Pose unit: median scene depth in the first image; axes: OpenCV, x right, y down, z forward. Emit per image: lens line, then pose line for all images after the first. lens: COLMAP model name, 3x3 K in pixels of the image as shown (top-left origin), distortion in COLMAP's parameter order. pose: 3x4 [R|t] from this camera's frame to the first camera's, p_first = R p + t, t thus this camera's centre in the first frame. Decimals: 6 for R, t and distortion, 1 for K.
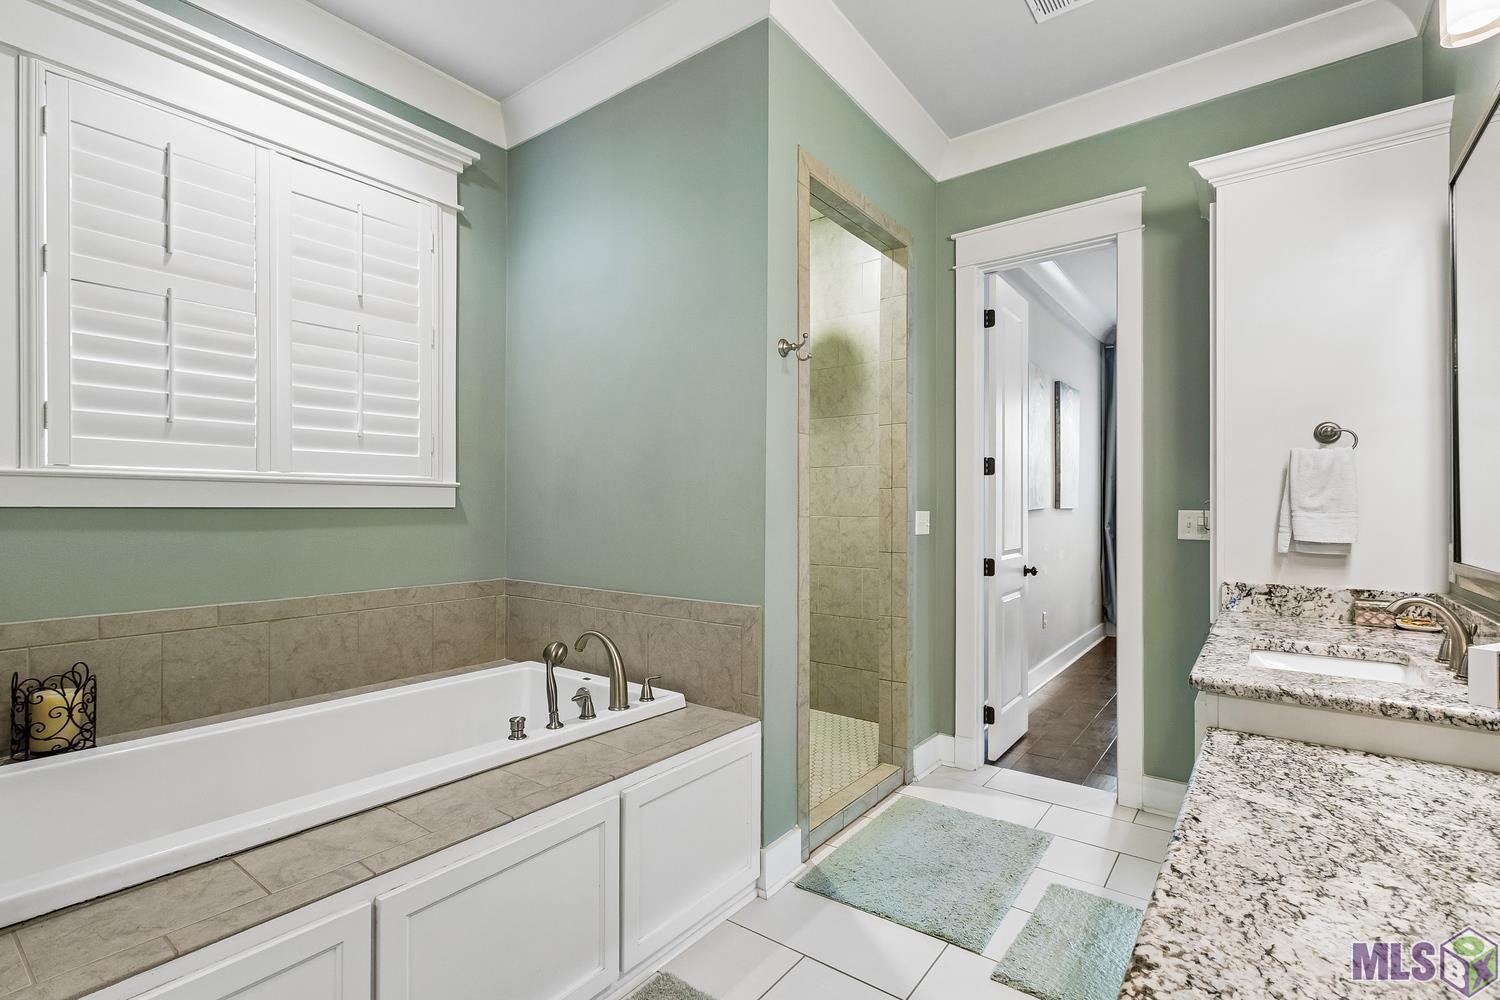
lens RADIAL K [[680.7, 0, 748.1], [0, 680.7, 506.2], [0, 0, 1]] dist [0.008201, -0.001388]
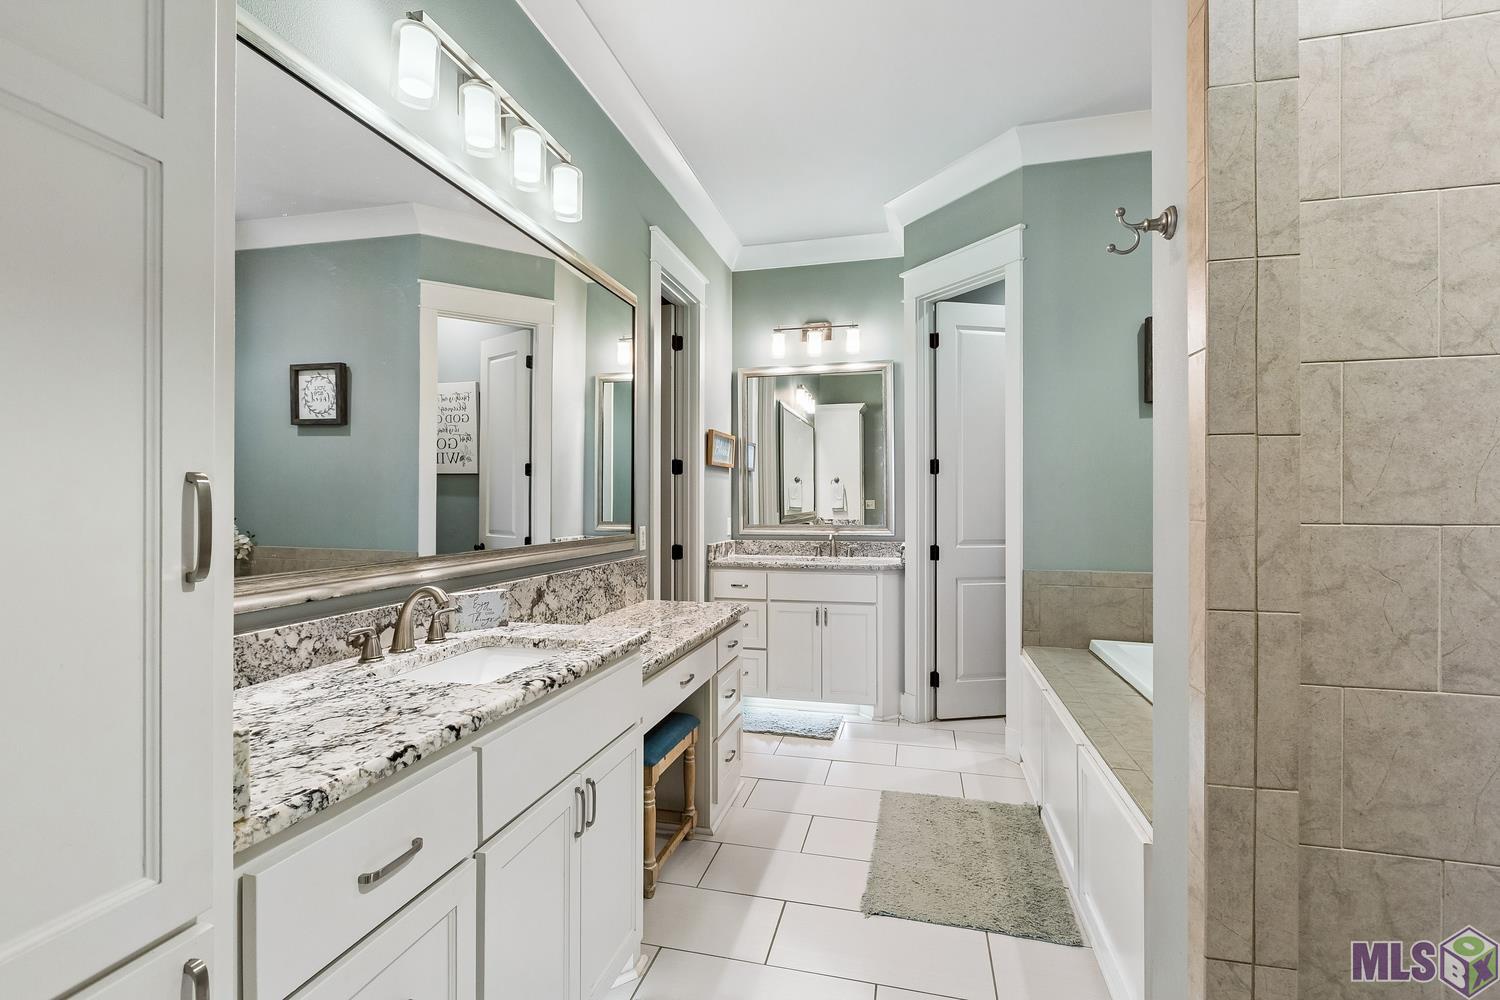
lens RADIAL K [[680.7, 0, 749.8], [0, 680.7, 501.9], [0, 0, 1]] dist [0.008201, -0.001388]
pose [[-0.918778, -0.003899, -0.394755, 0.643412], [-0.000904, 0.999969, -0.007773, 0.007732], [0.394773, -0.006785, -0.918754, 1.484383]]
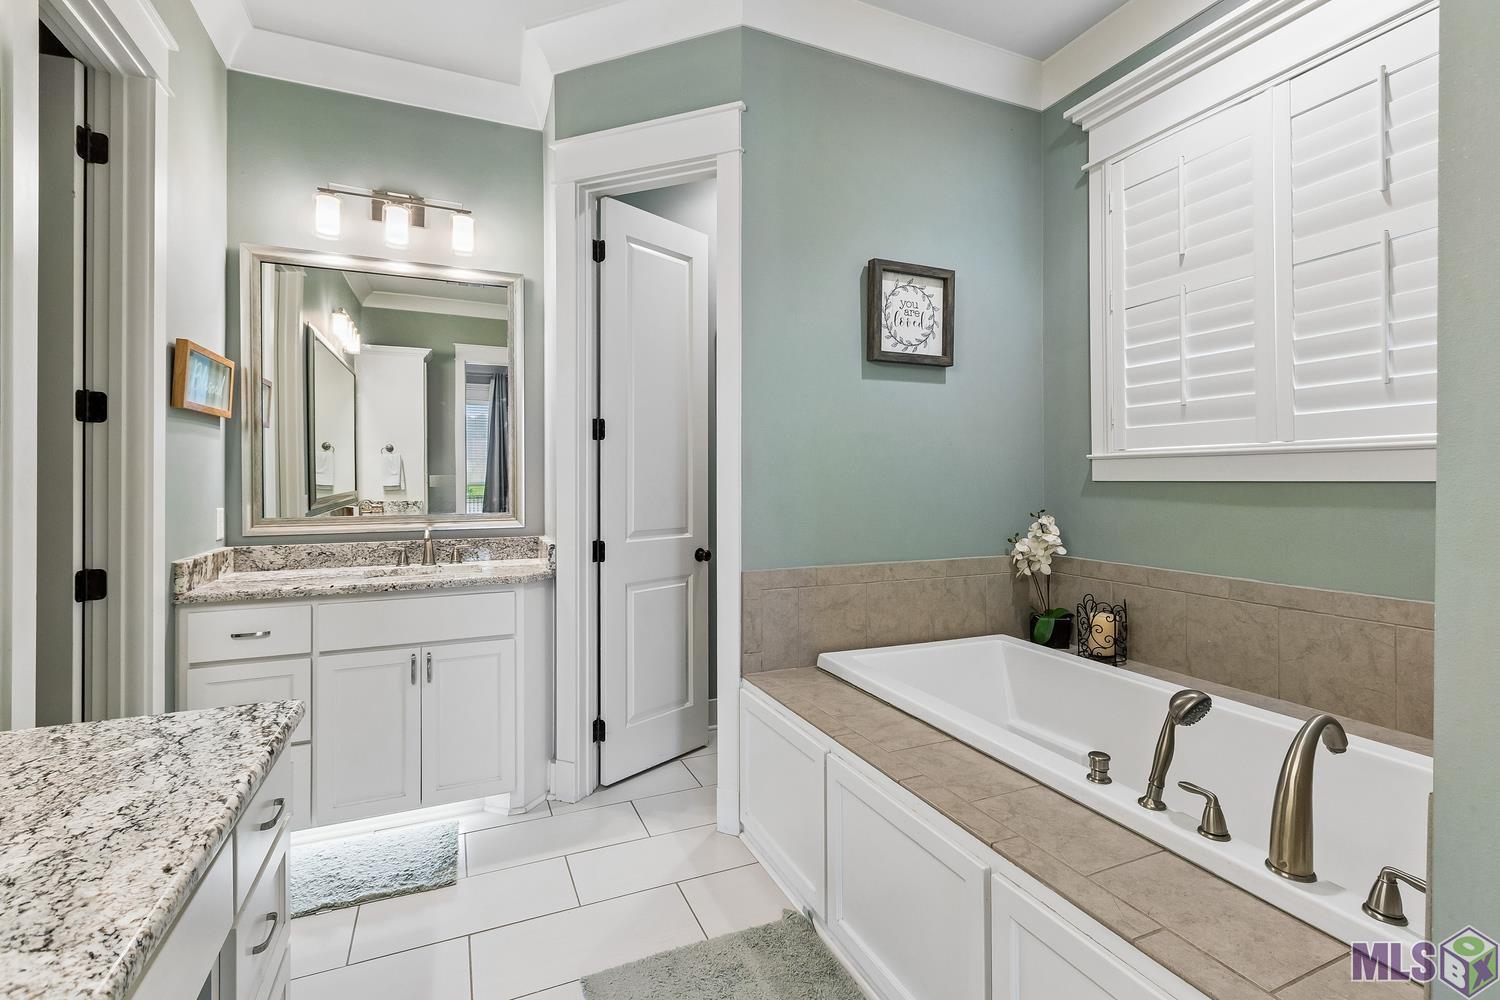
lens RADIAL K [[680.7, 0, 750.4], [0, 680.7, 475.5], [0, 0, 1]] dist [0.008201, -0.001388]
pose [[-0.480831, -0.006151, -0.876792, 0.466755], [0.004207, 0.999948, -0.009322, -0.000125], [0.876803, -0.008171, -0.480780, 0.900159]]
